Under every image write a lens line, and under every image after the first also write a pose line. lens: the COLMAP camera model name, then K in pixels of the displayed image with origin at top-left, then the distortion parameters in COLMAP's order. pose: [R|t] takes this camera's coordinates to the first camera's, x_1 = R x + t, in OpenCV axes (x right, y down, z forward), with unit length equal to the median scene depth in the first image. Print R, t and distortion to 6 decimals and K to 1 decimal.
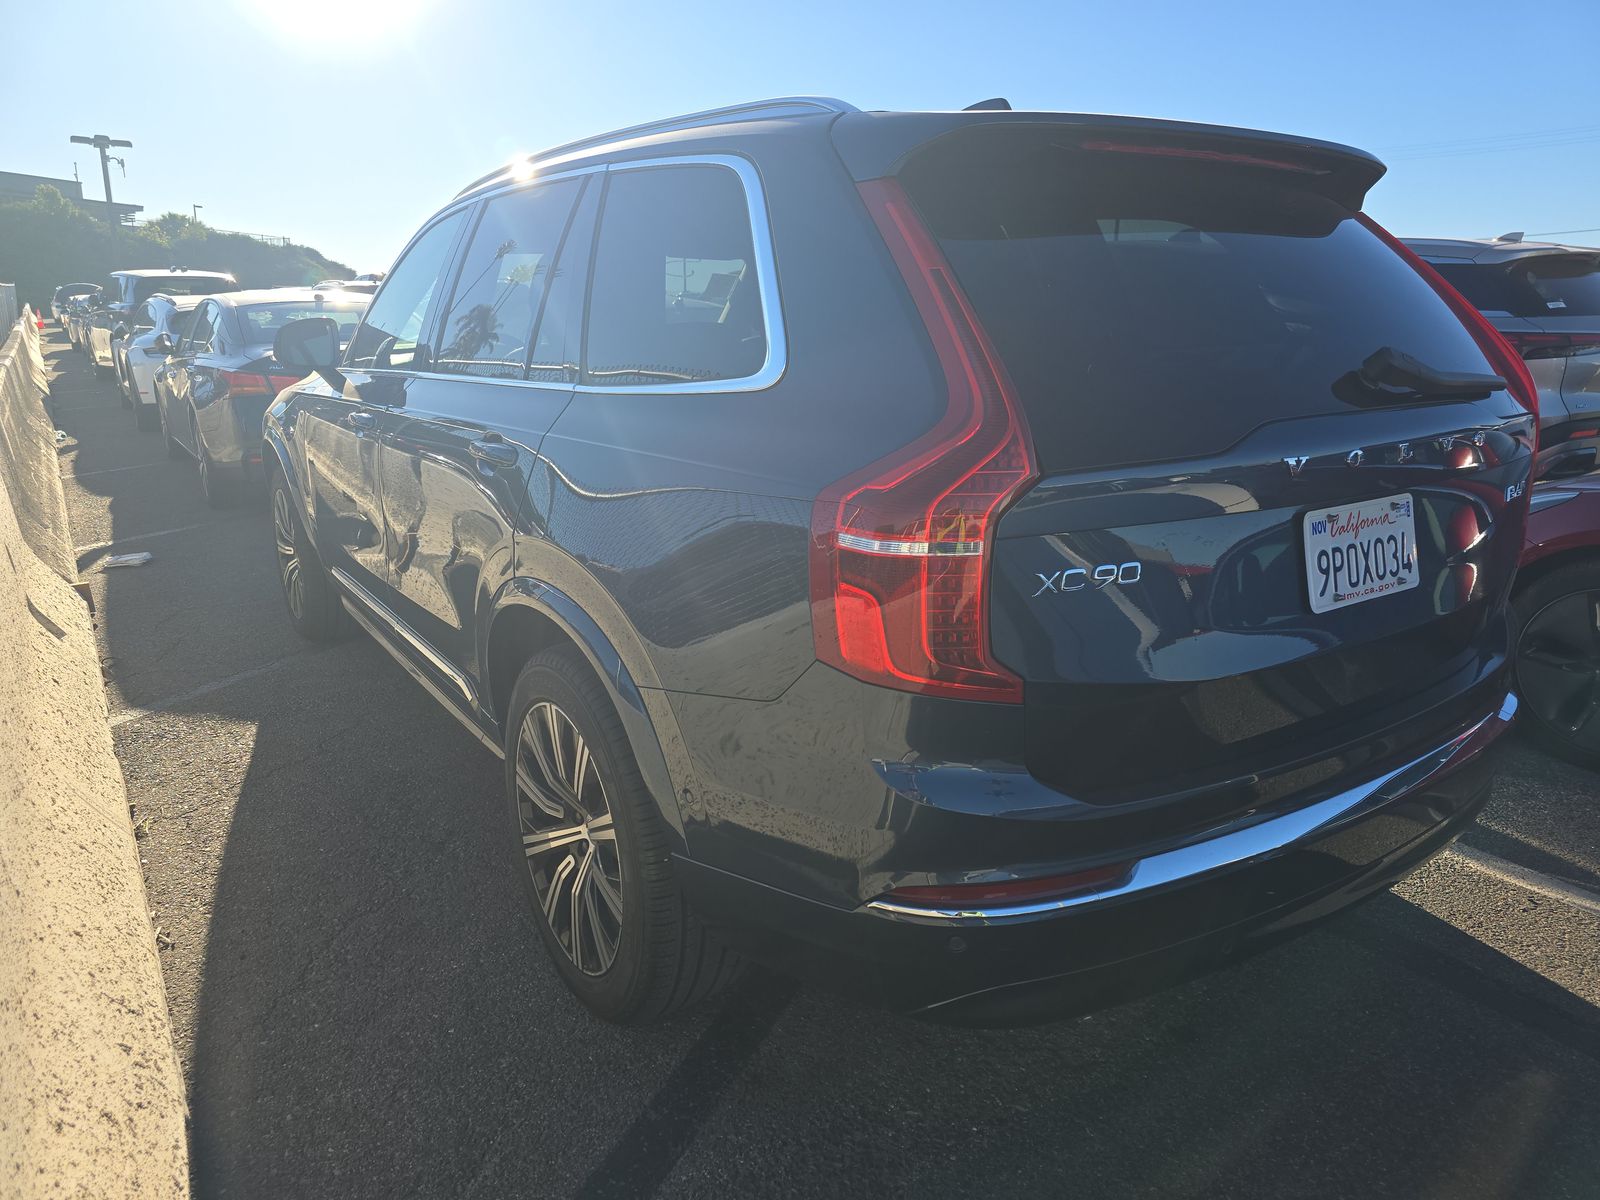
lens RADIAL K [[1071.6, 0, 695.4], [0, 1071.6, 600.2], [0, 0, 1]] dist [0.013155, -0.013668]
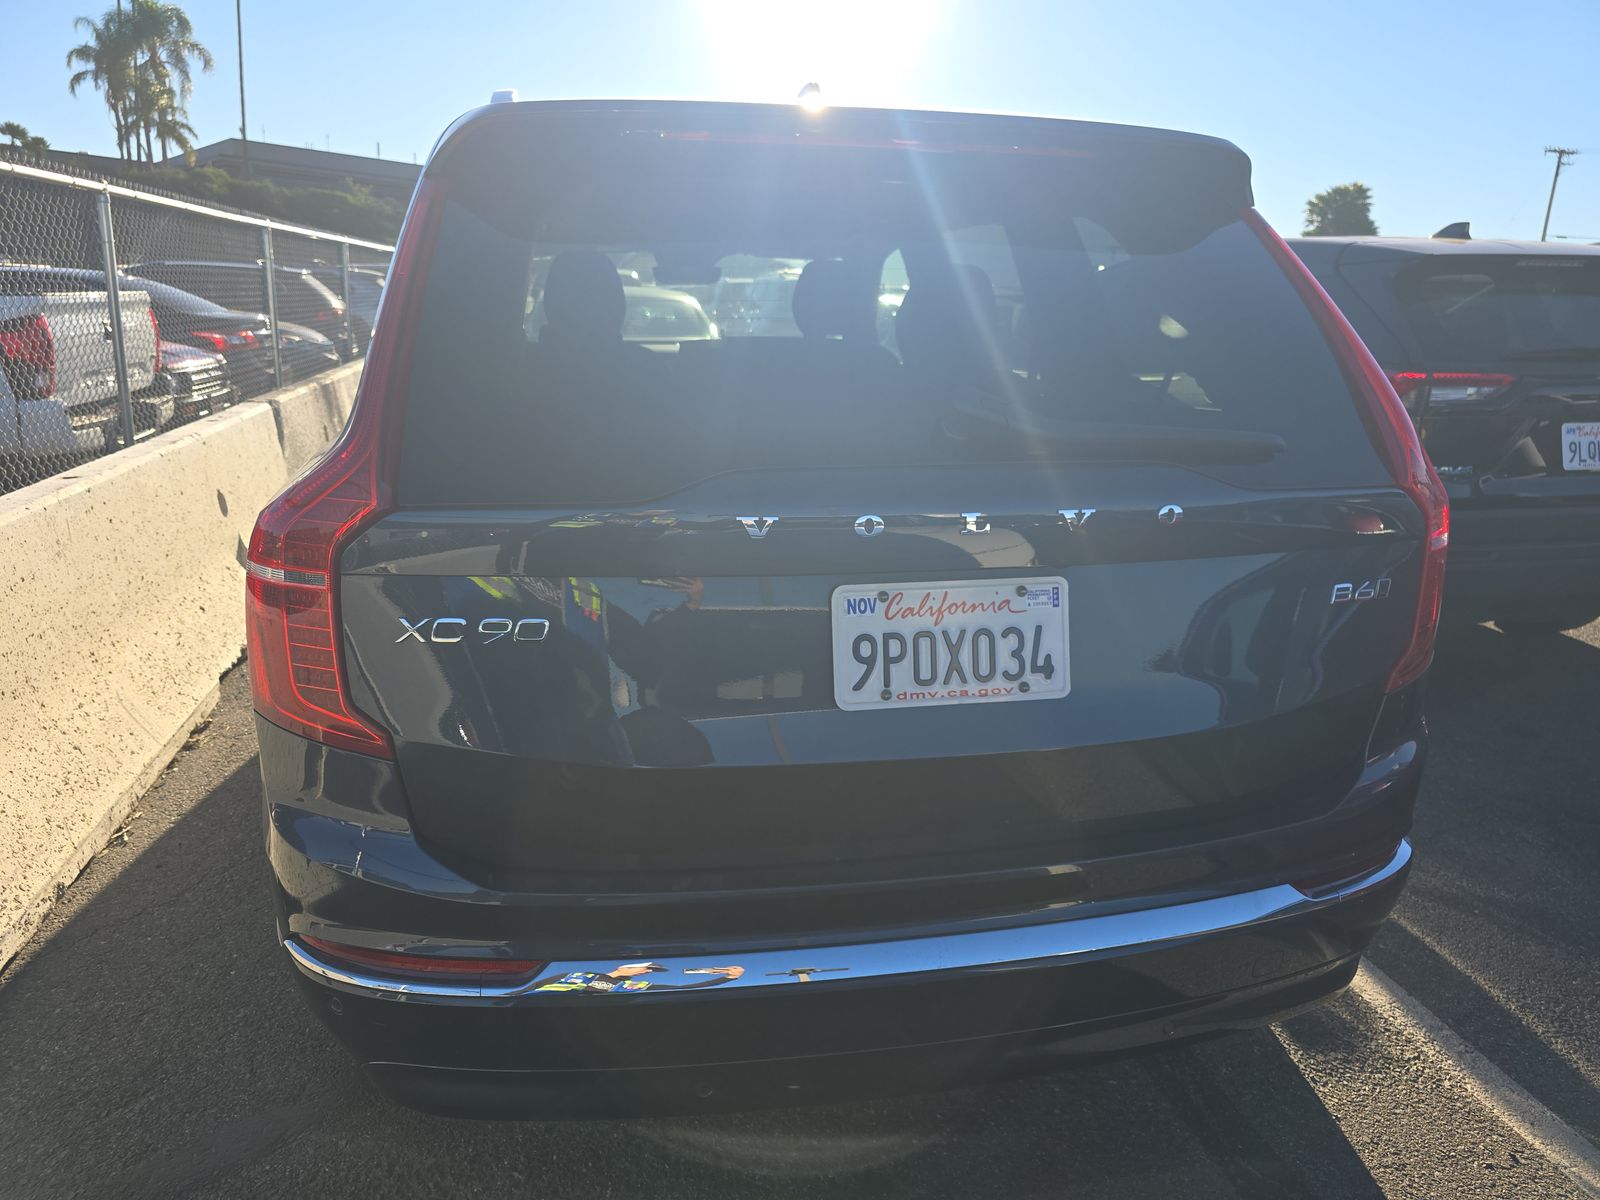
lens RADIAL K [[1071.6, 0, 807.2], [0, 1071.6, 602.9], [0, 0, 1]] dist [0.013155, -0.013668]
pose [[0.930770, 0.119757, -0.345436, 0.802939], [-0.113574, 0.992796, 0.038164, -0.093788], [0.347518, 0.003710, 0.937666, 0.233415]]
